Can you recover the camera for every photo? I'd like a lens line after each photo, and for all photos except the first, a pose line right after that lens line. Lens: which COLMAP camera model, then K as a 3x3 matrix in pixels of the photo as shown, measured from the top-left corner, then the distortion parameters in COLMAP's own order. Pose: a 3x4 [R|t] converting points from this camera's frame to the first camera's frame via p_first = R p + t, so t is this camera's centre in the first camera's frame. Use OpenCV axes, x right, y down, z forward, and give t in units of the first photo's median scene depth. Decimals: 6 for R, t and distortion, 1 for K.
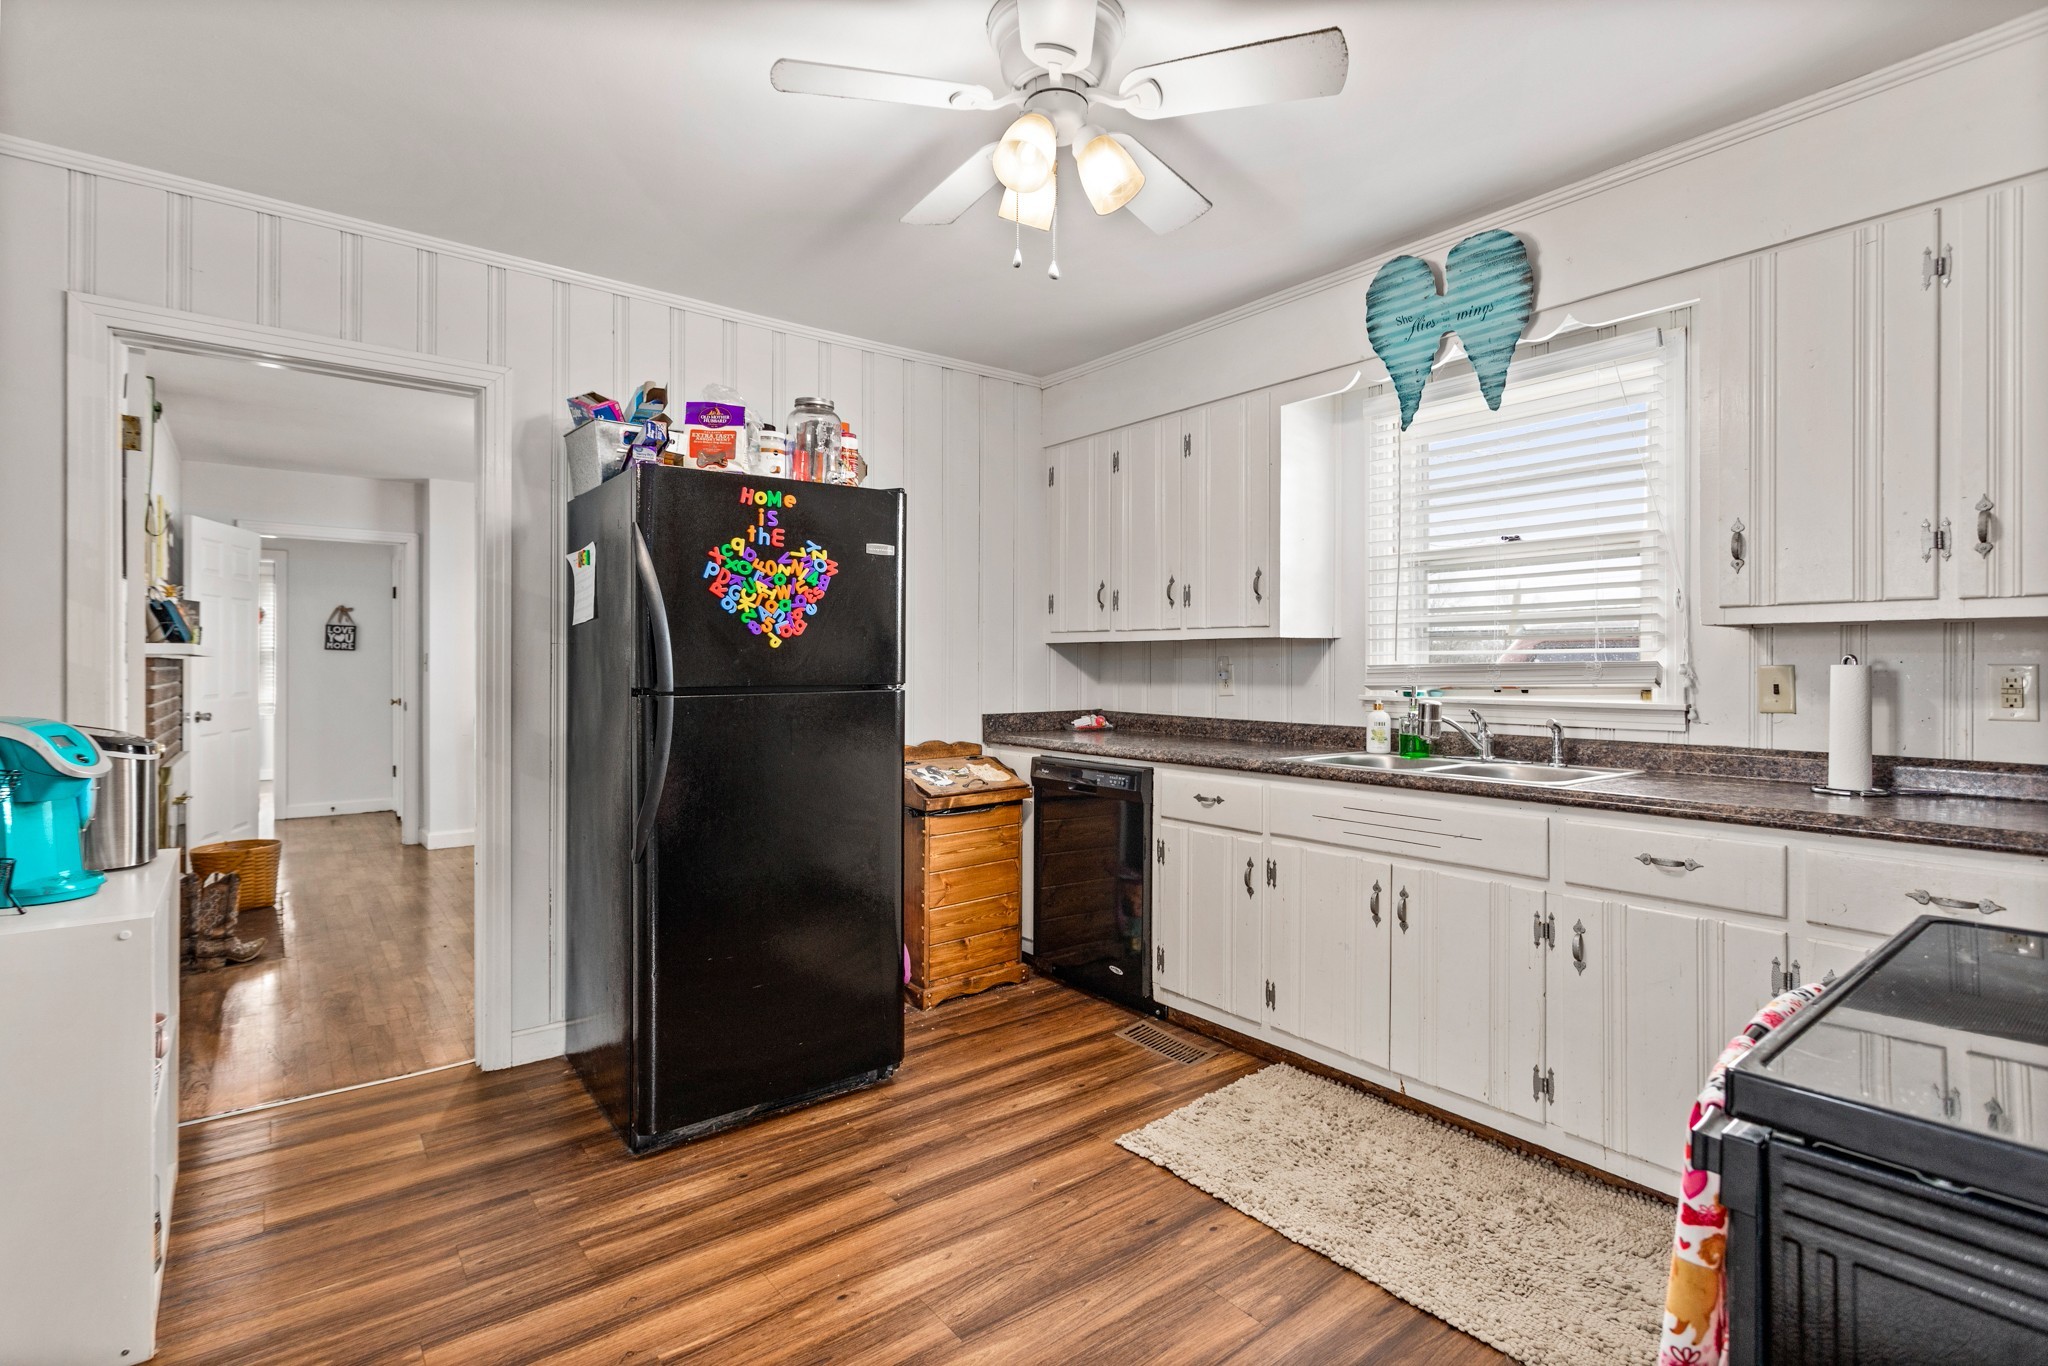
lens RADIAL K [[988.0, 0, 1023.9], [0, 988.0, 669.0], [0, 0, 1]] dist [0.001603, 0.000360]
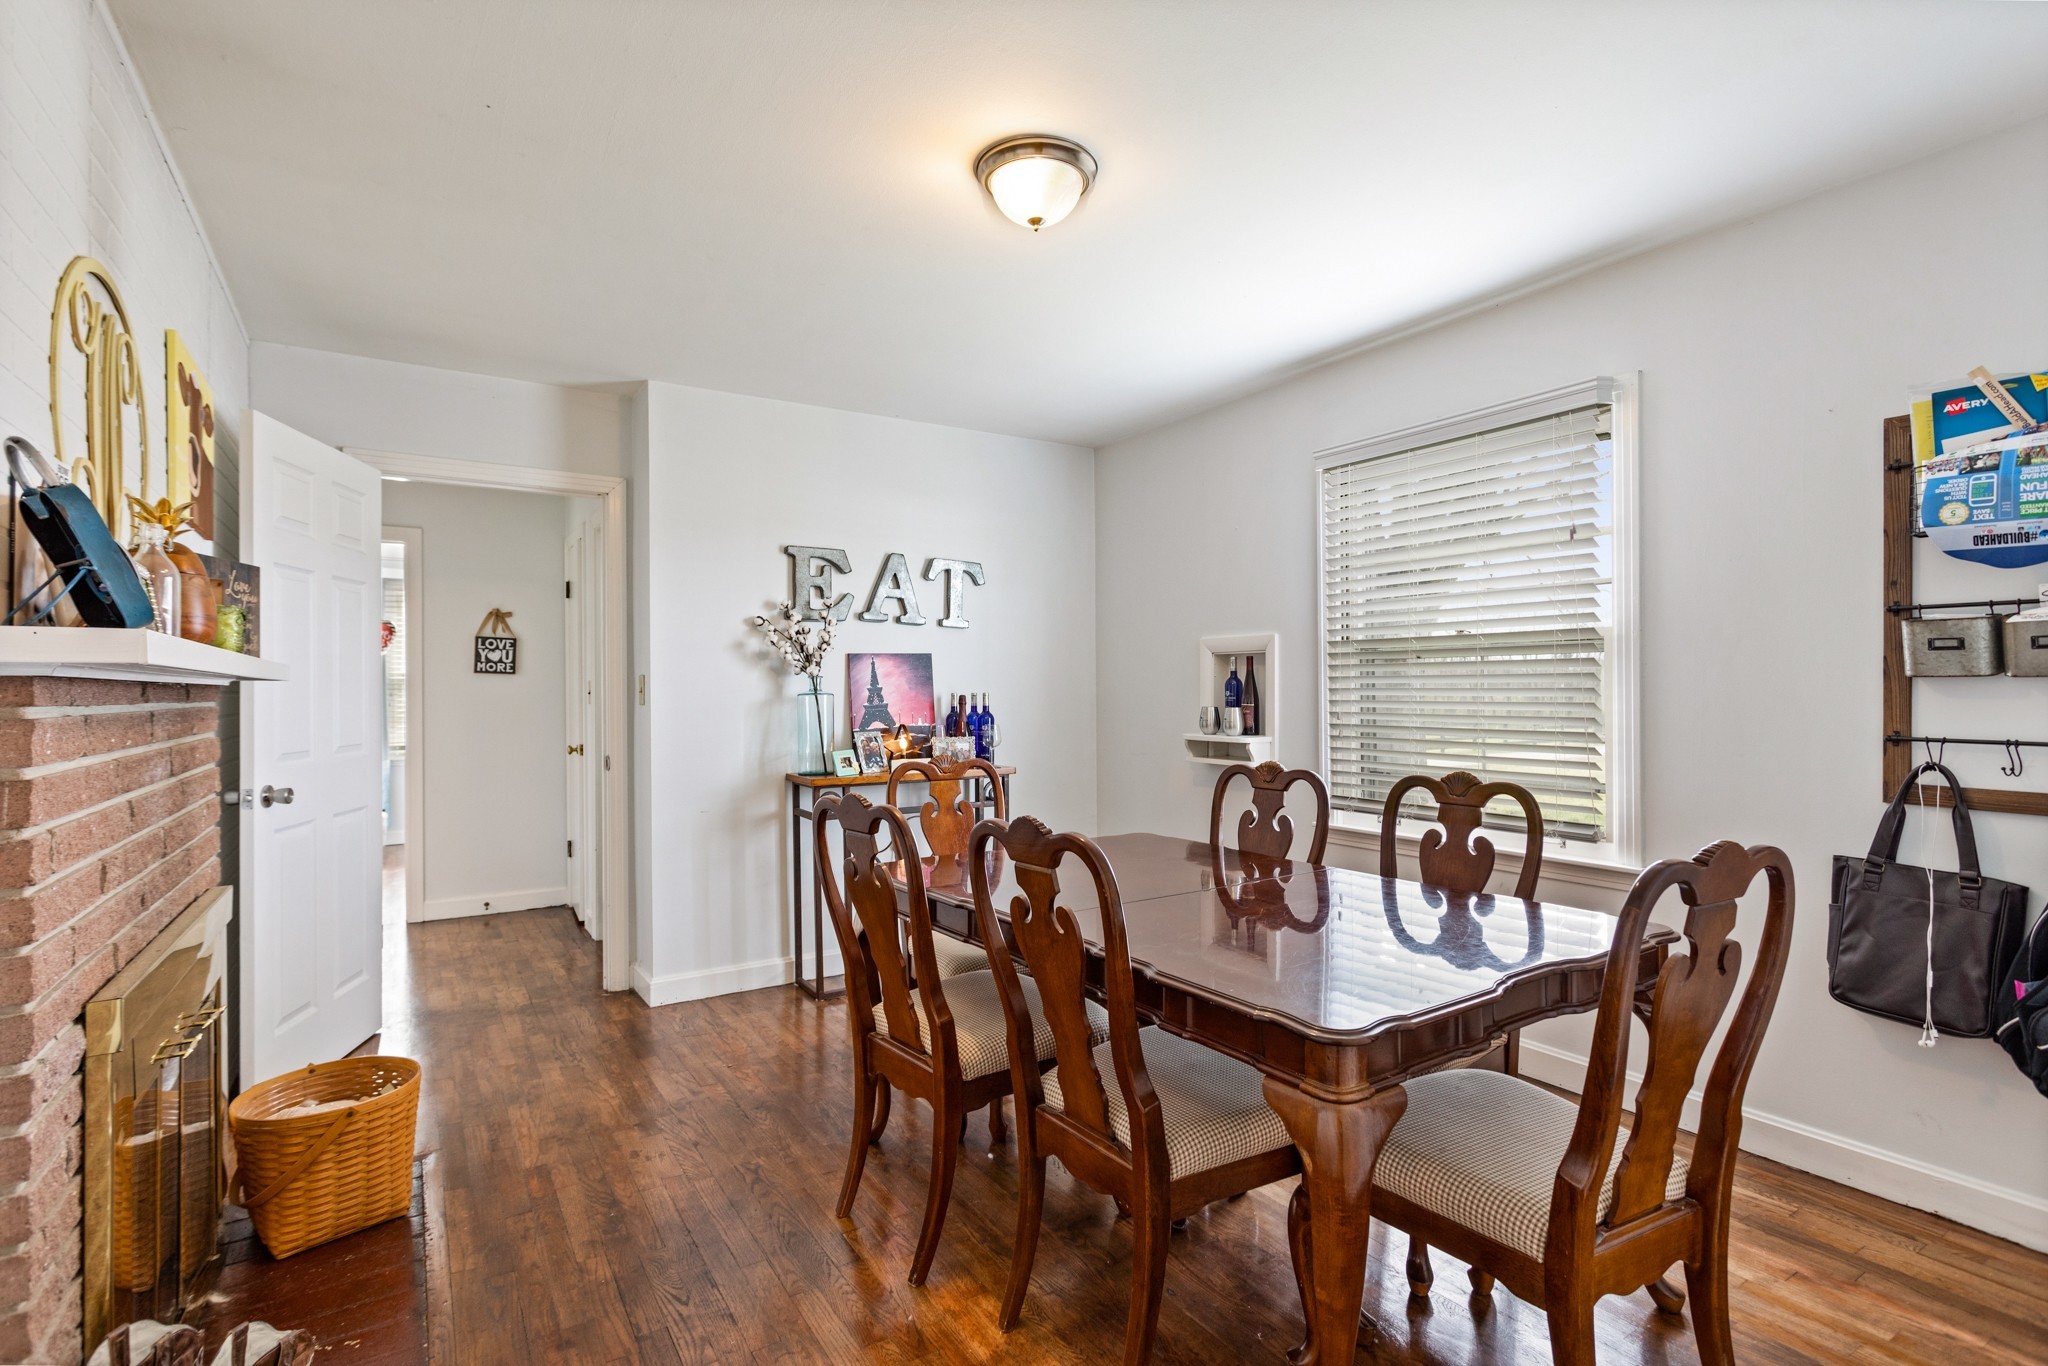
lens RADIAL K [[988.0, 0, 1024.3], [0, 988.0, 692.8], [0, 0, 1]] dist [0.001603, 0.000360]
pose [[0.995967, -0.006981, -0.089449, -0.317434], [0.006858, 0.999975, -0.001684, -0.002372], [0.089458, 0.001063, 0.995990, 0.419684]]
